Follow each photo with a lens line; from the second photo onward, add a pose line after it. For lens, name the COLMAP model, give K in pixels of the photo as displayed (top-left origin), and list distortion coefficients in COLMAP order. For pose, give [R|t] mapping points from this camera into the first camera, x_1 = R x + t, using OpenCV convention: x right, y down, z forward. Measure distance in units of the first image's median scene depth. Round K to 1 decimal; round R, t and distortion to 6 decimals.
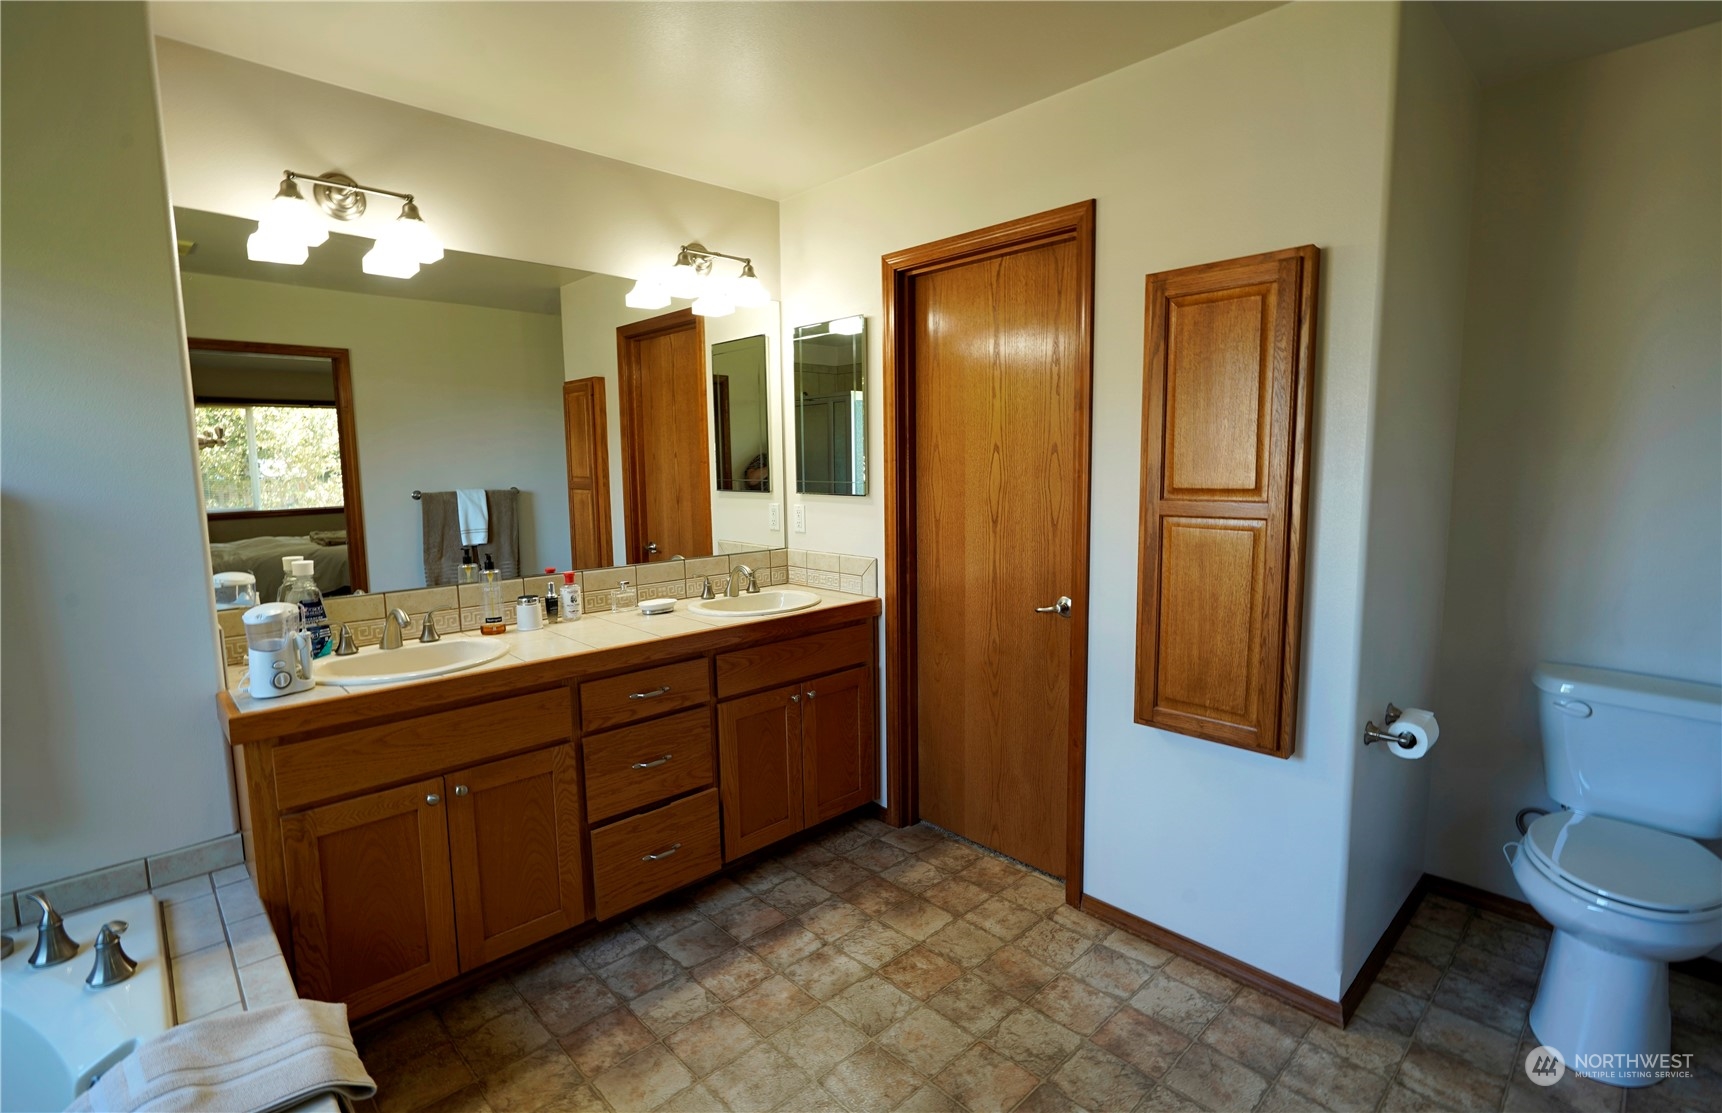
lens RADIAL K [[797.2, 0, 859.9], [0, 797.2, 556.1], [0, 0, 1]] dist [-0.003945, 0.001195]
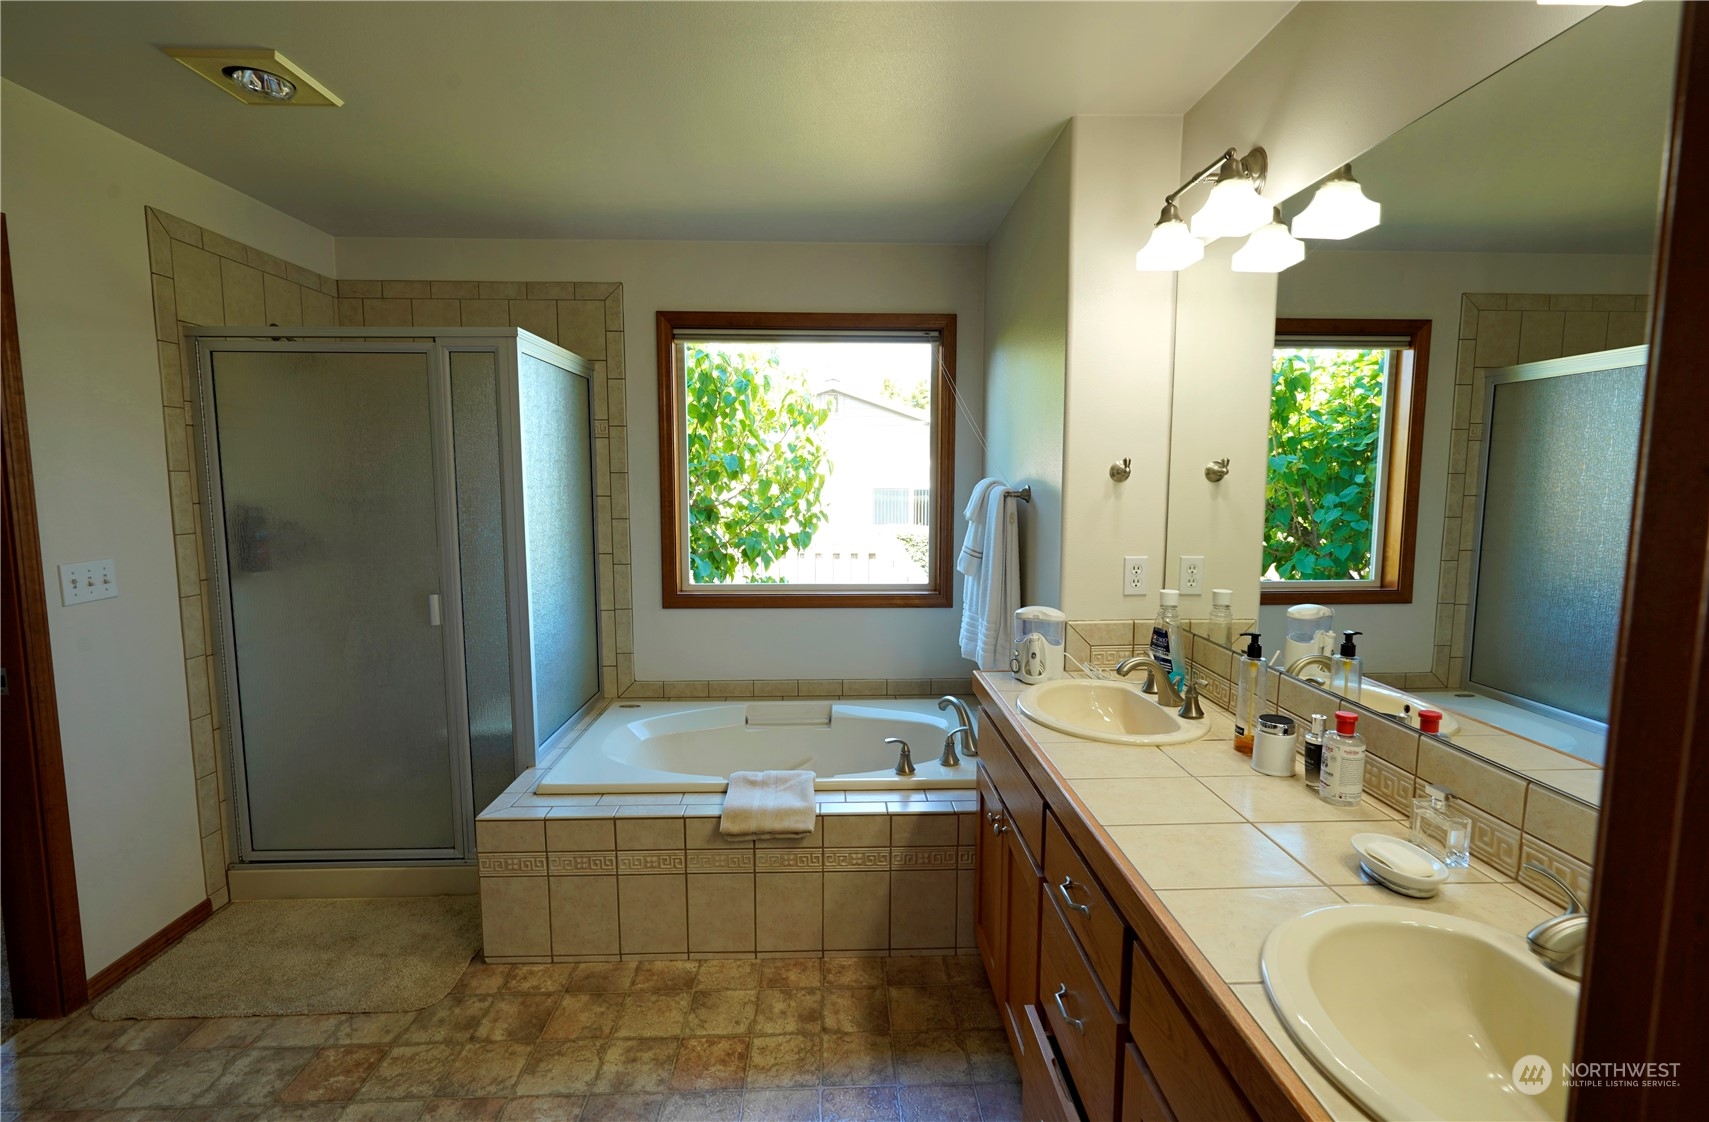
lens RADIAL K [[778.2, 0, 853.3], [0, 778.2, 562.0], [0, 0, 1]] dist [-0.002521, -0.000934]
pose [[-0.660729, 0.093972, -0.744719, 0.397413], [-0.085199, 0.976332, 0.198788, -0.153564], [0.745774, 0.194794, -0.637085, 1.089093]]
